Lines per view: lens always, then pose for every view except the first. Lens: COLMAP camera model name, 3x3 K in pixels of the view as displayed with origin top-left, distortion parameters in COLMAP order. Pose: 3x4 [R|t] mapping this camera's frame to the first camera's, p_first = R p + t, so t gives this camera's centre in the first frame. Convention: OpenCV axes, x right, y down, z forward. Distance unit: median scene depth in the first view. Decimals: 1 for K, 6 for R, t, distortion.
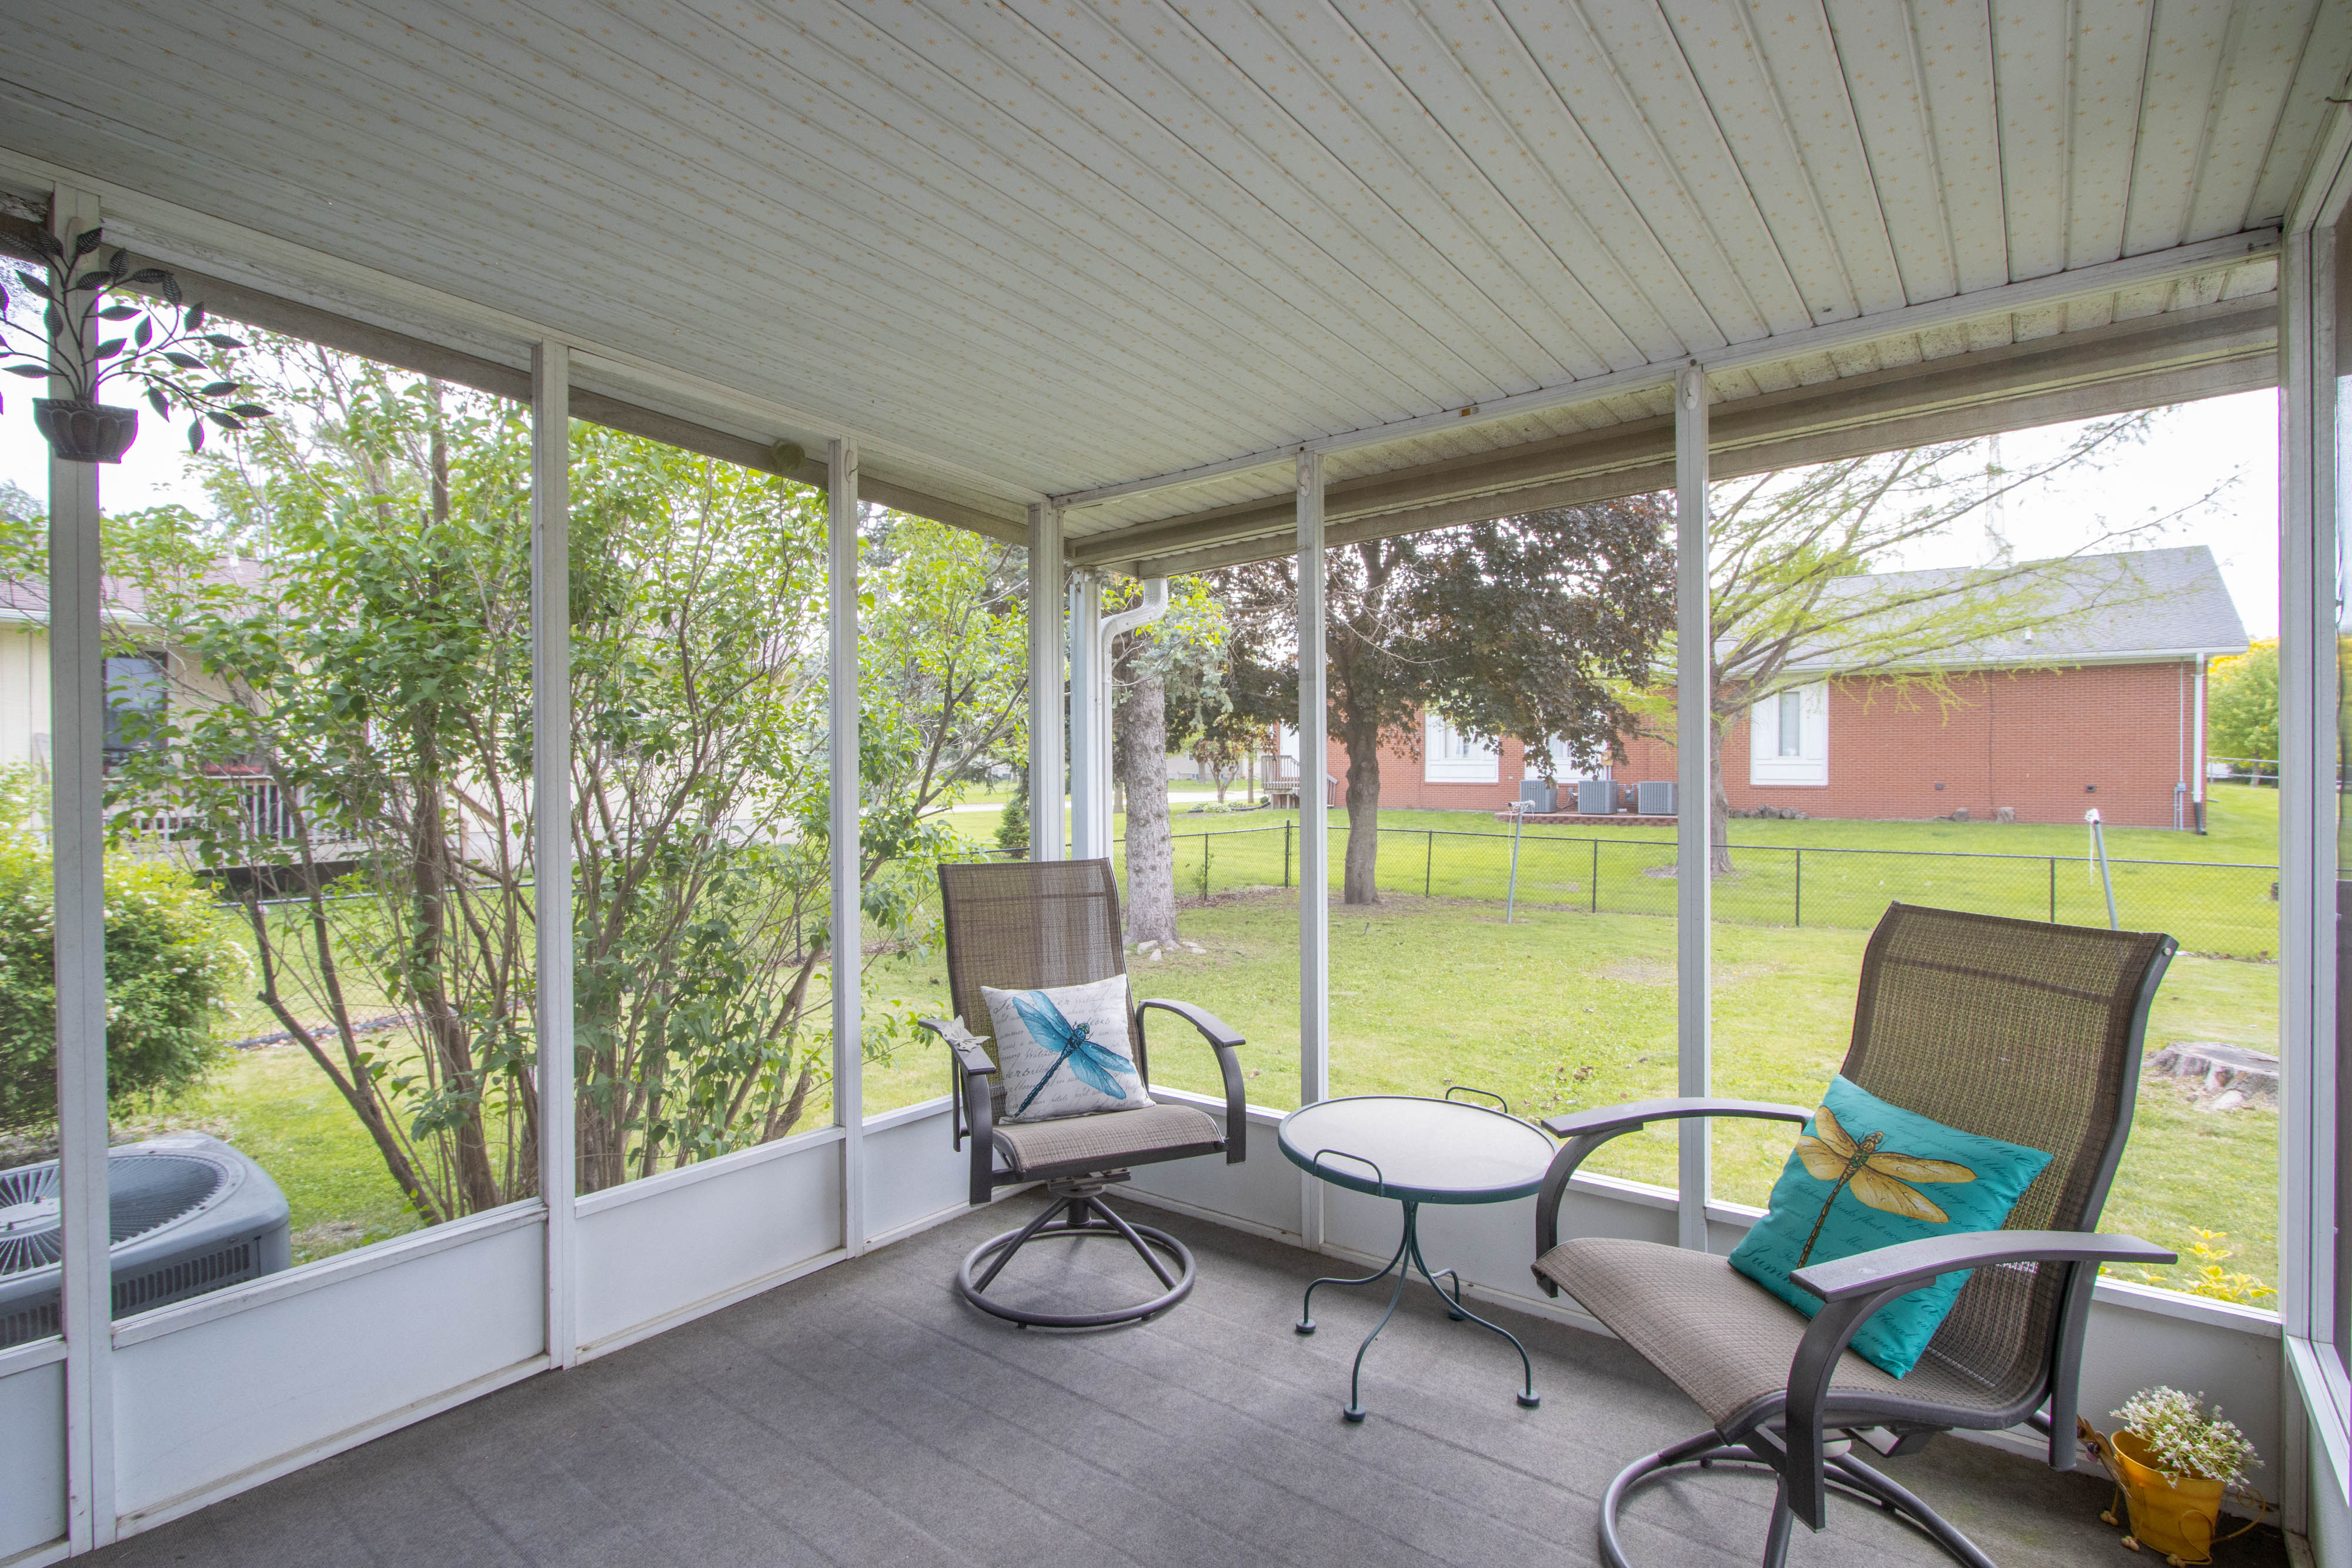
lens RADIAL K [[1139.5, 0, 1170.8], [0, 1139.5, 774.5], [0, 0, 1]] dist [-0.012178, -0.000767]
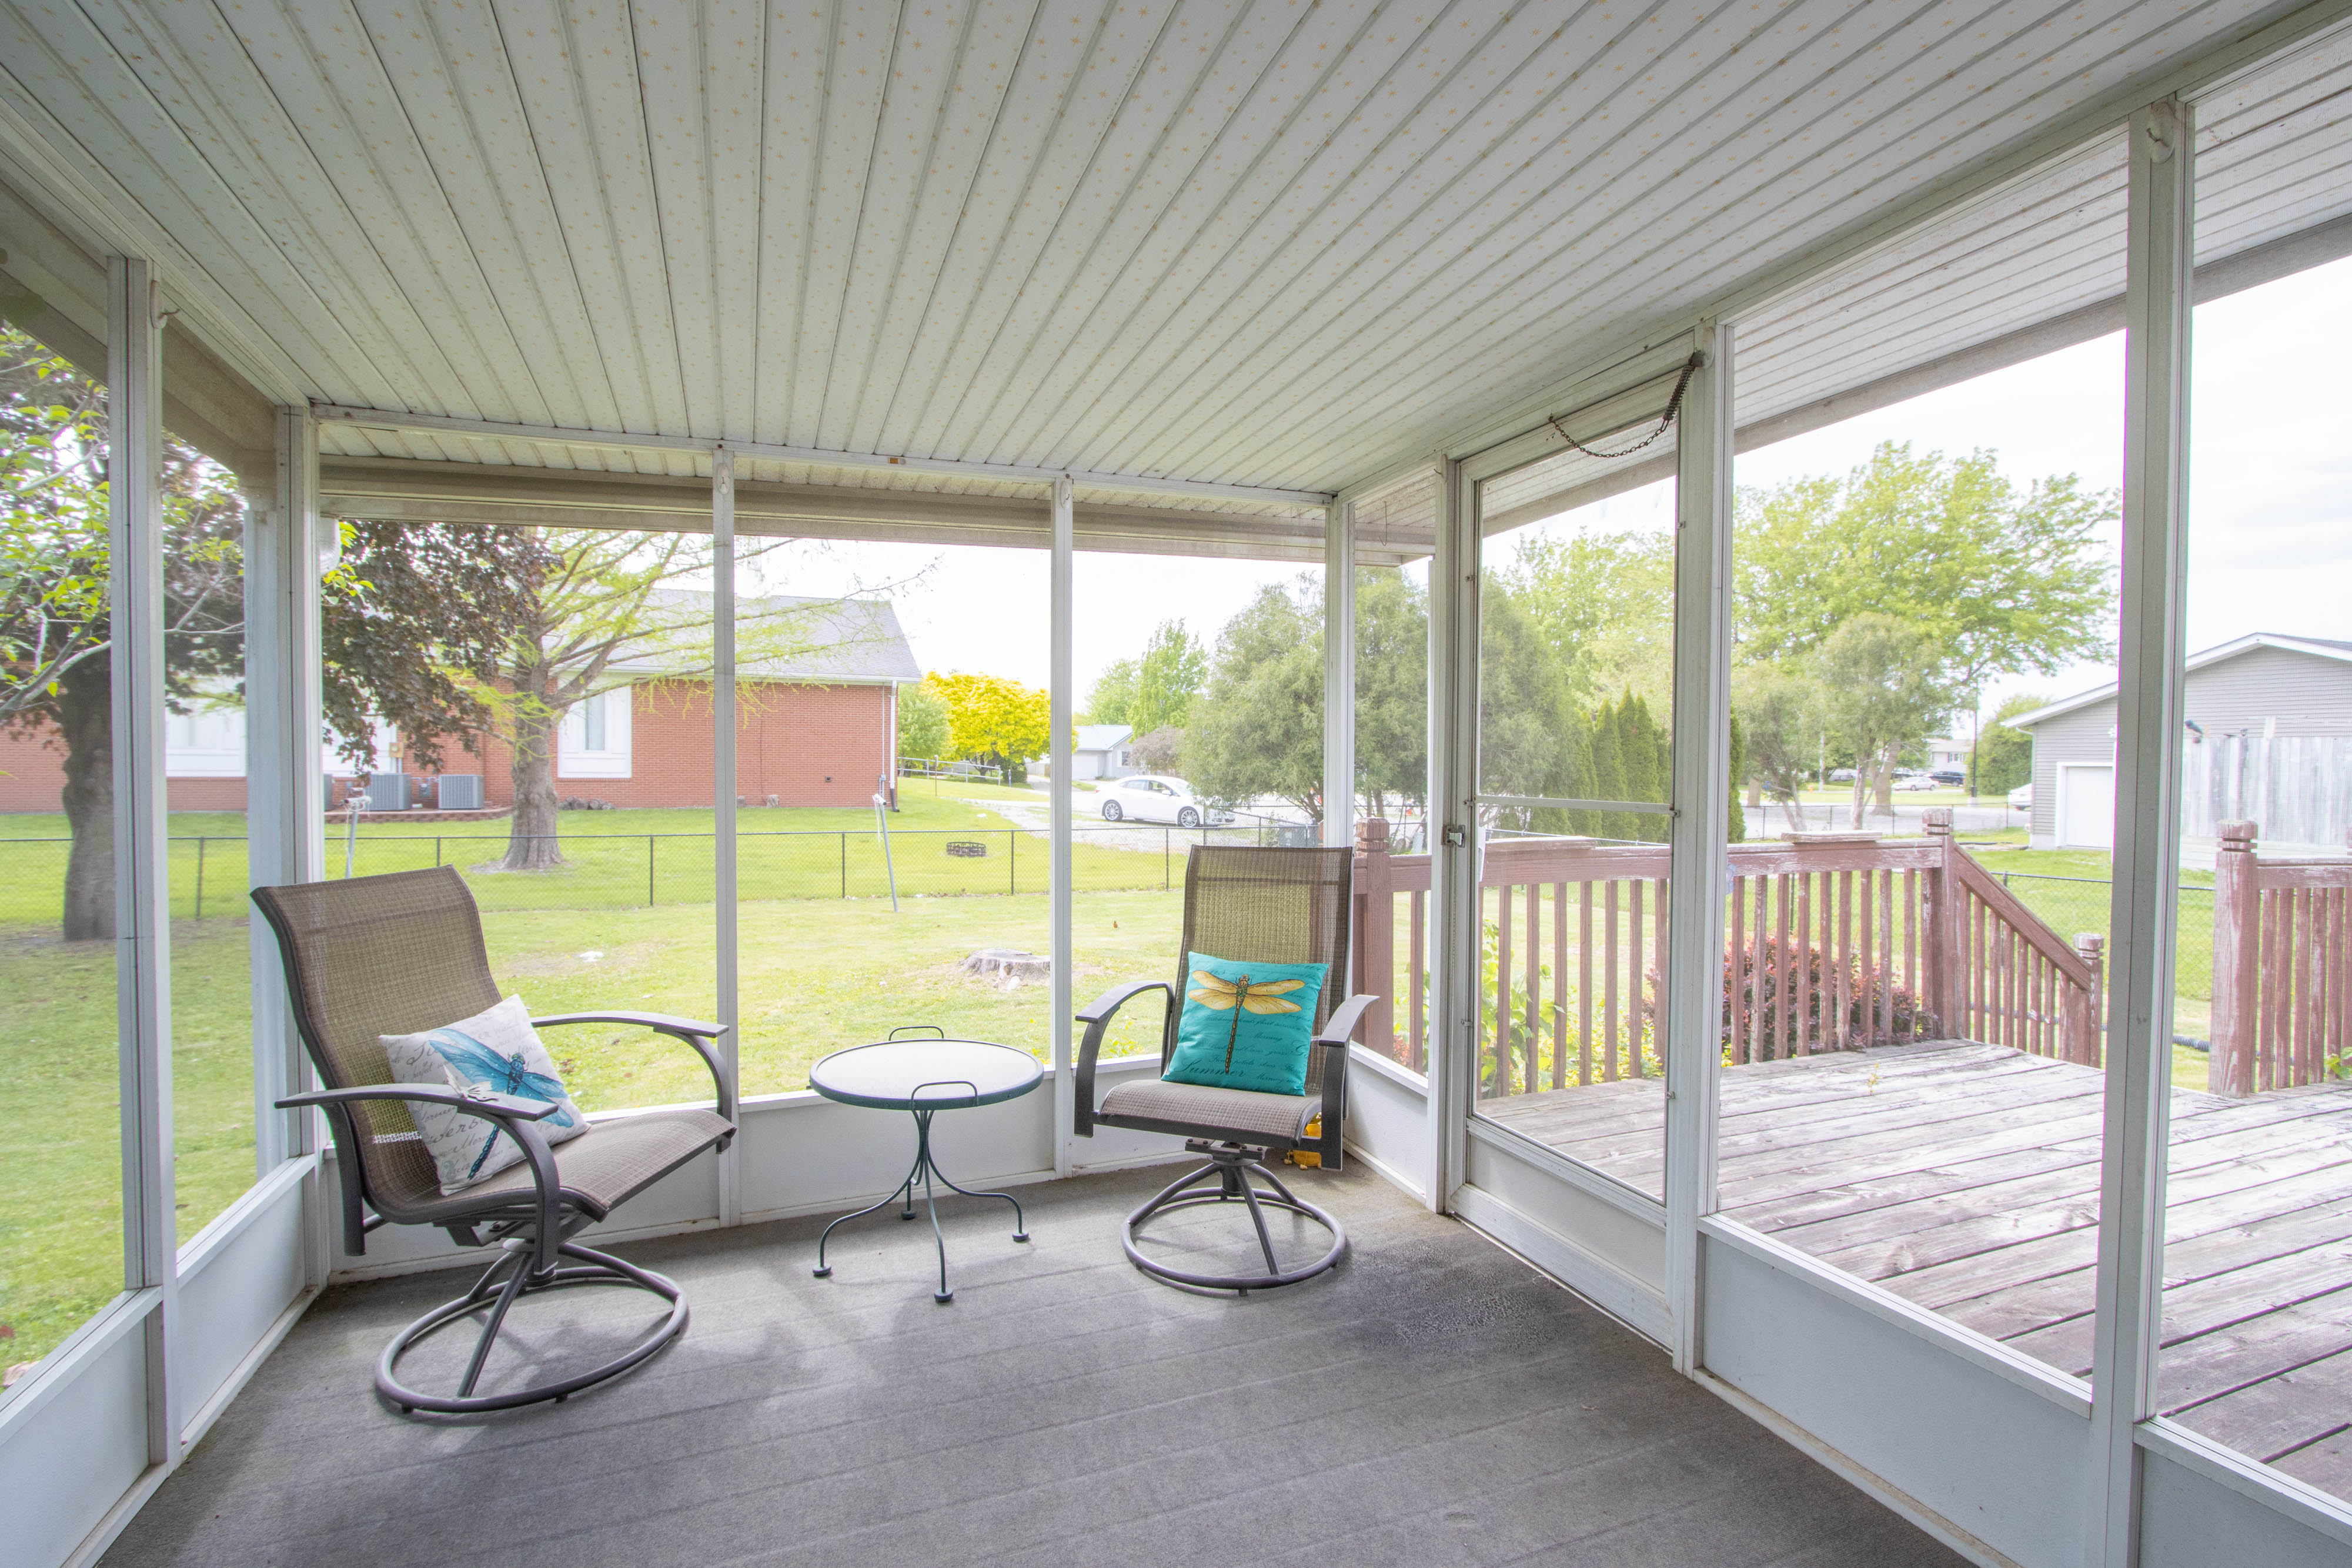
lens RADIAL K [[1114.5, 0, 1151.6], [0, 1114.5, 787.1], [0, 0, 1]] dist [-0.008186, -0.000066]
pose [[0.512543, -0.012483, 0.858571, -0.244283], [-0.002389, 0.999870, 0.015964, 0.000884], [-0.858659, -0.010233, 0.512446, 0.070219]]
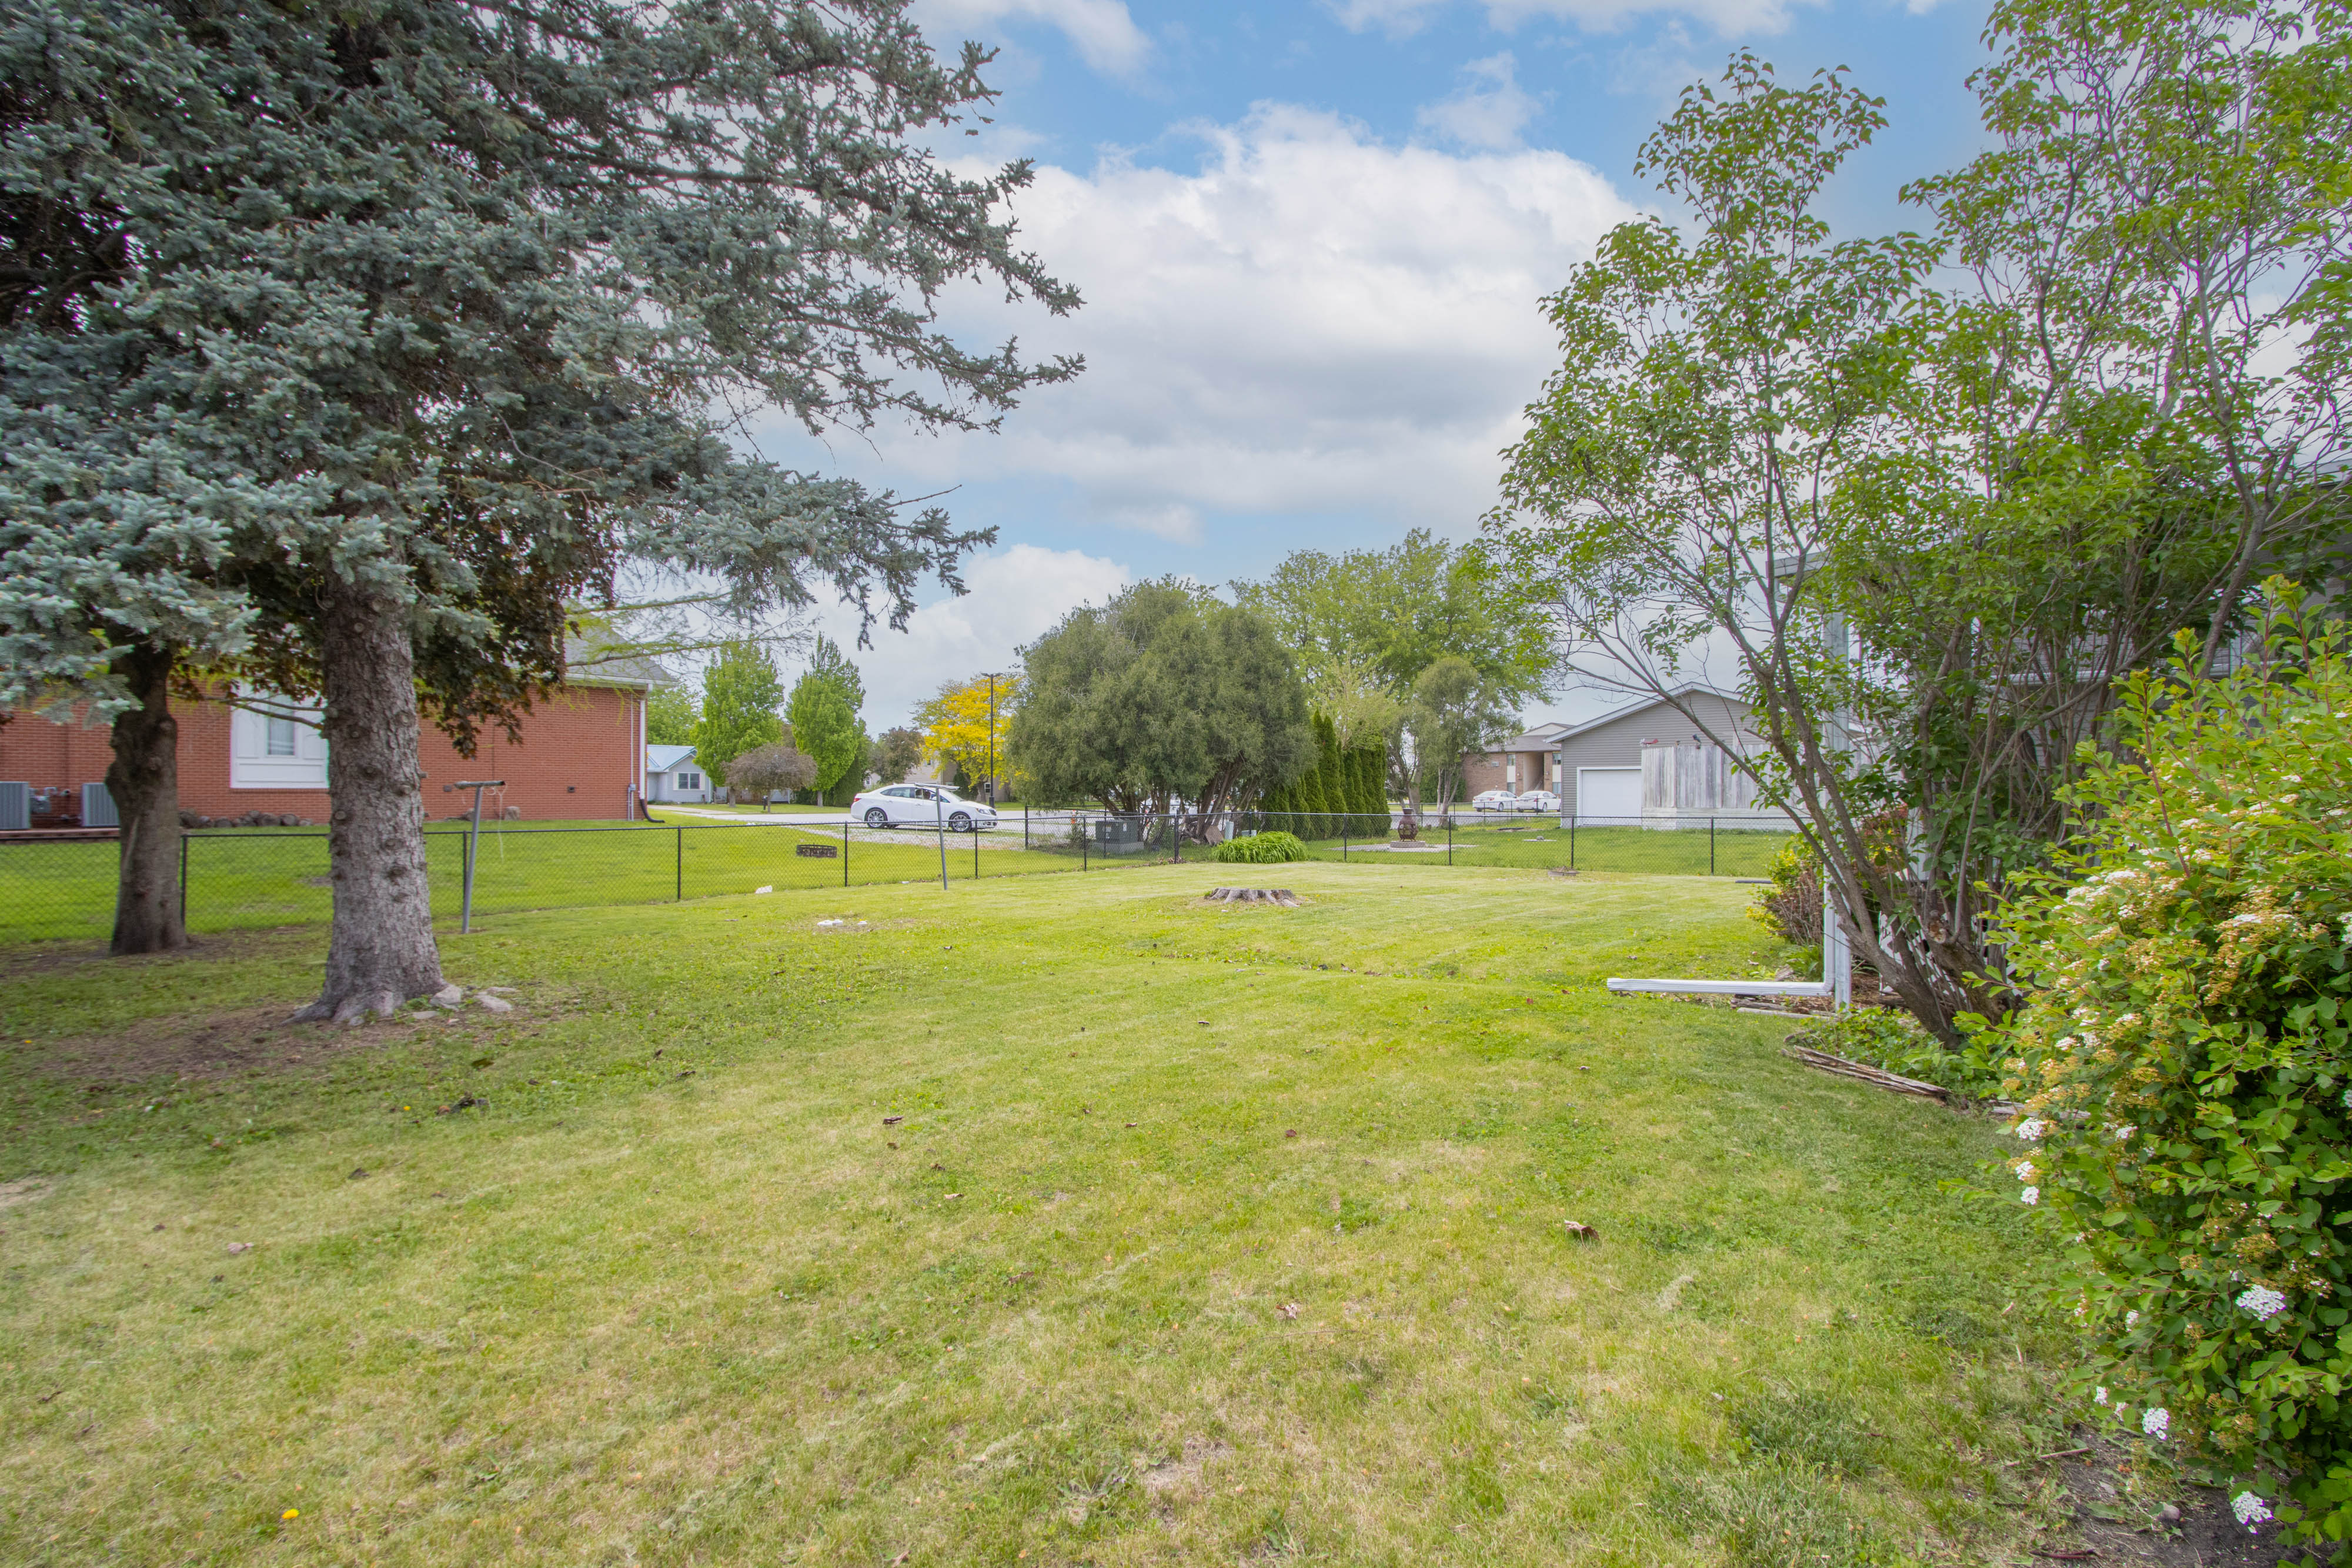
lens RADIAL K [[1114.5, 0, 1151.6], [0, 1114.5, 787.1], [0, 0, 1]] dist [-0.008186, -0.000066]
pose [[0.061304, 0.007310, 0.998092, -0.825701], [0.010284, 0.999915, -0.007955, 0.068364], [-0.998066, 0.010752, 0.061224, 0.842758]]
